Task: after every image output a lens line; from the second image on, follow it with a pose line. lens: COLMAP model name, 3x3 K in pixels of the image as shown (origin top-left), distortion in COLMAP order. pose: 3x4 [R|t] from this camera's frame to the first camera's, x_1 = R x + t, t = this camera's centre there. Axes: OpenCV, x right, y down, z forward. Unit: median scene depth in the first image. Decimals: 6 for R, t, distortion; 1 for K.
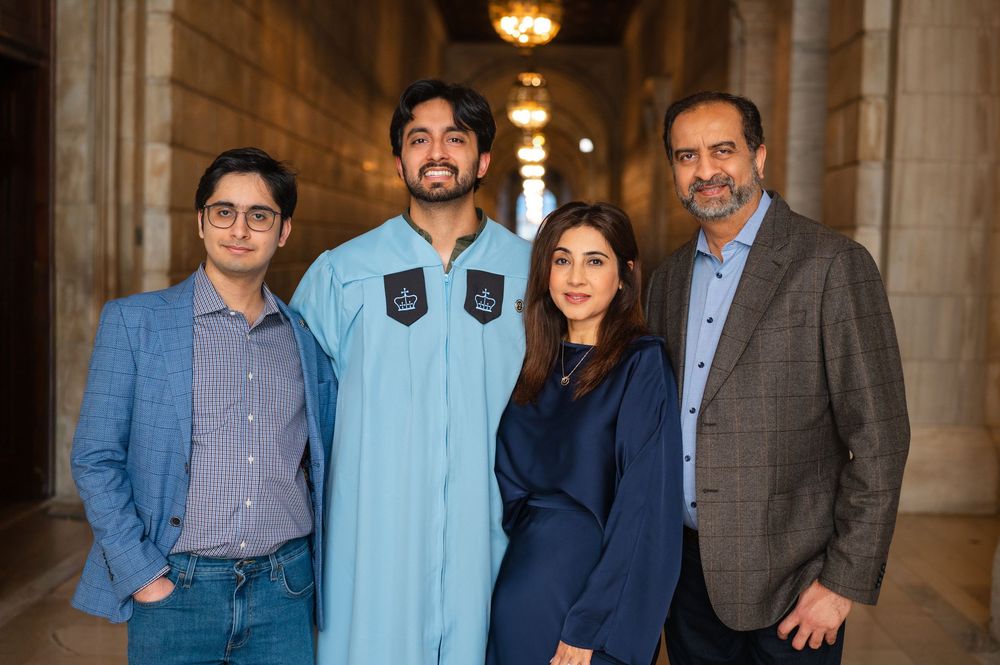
lens RADIAL K [[1389.7, 0, 500.0], [0, 1389.7, 332.5], [0, 0, 1]] dist [-0.021571, 0.014544]
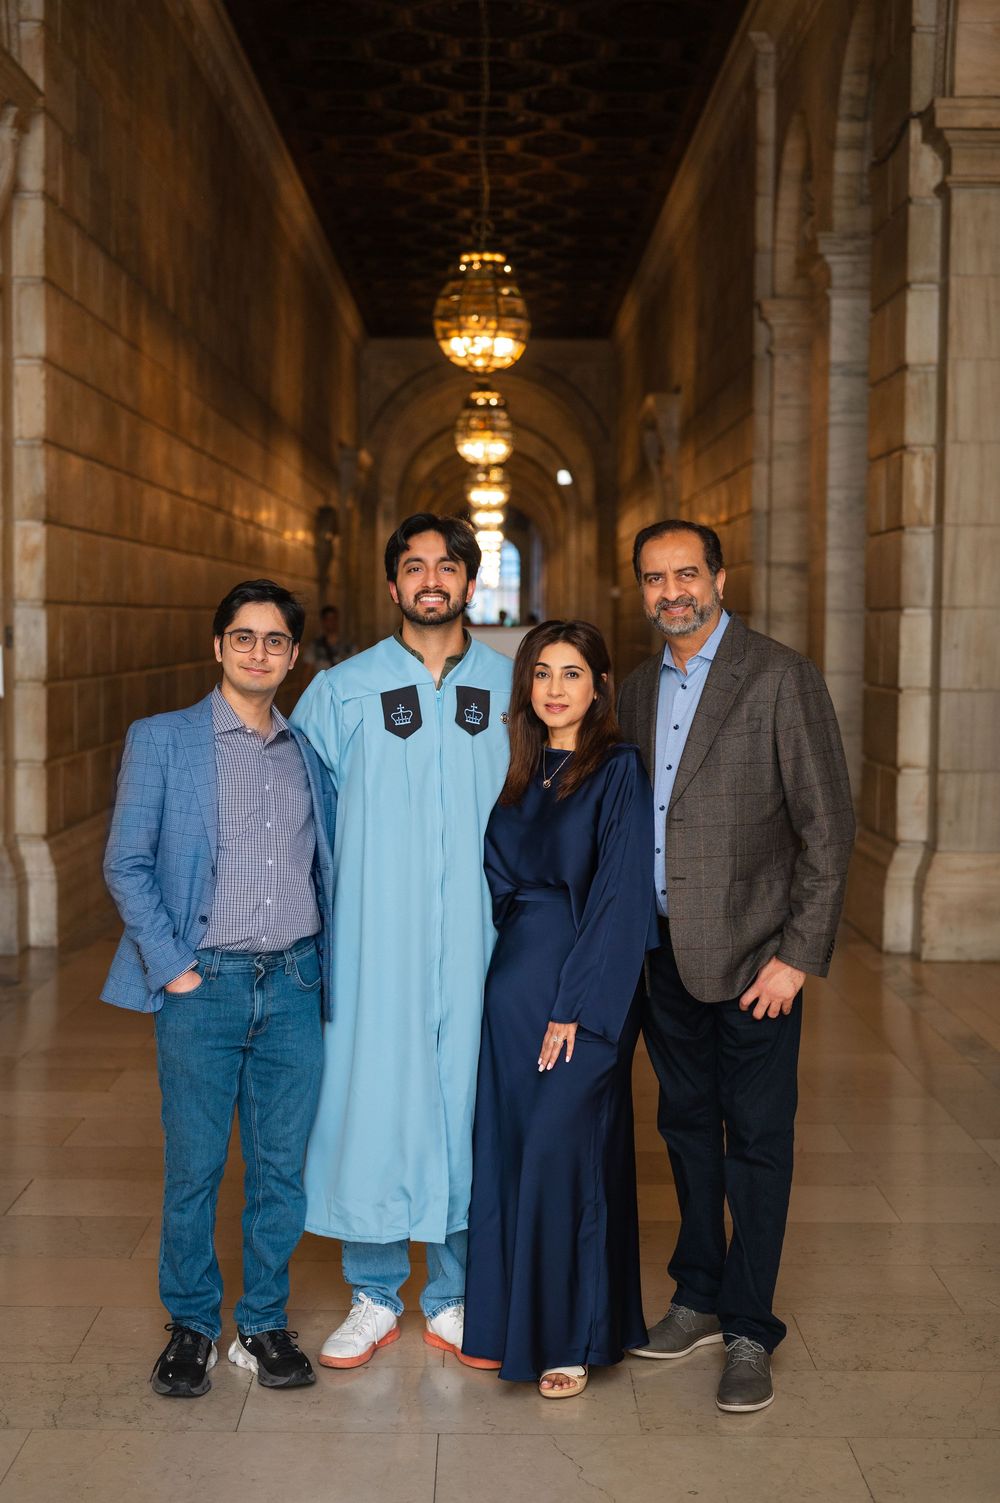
lens RADIAL K [[2091.5, 0, 503.5], [0, 2091.5, 774.7], [0, 0, 1]] dist [-0.021505, -0.001414]
pose [[0.999341, -0.020949, 0.029652, -0.012066], [0.020615, 0.999721, 0.011548, 0.001915], [-0.029885, -0.010929, 0.999494, -0.208885]]
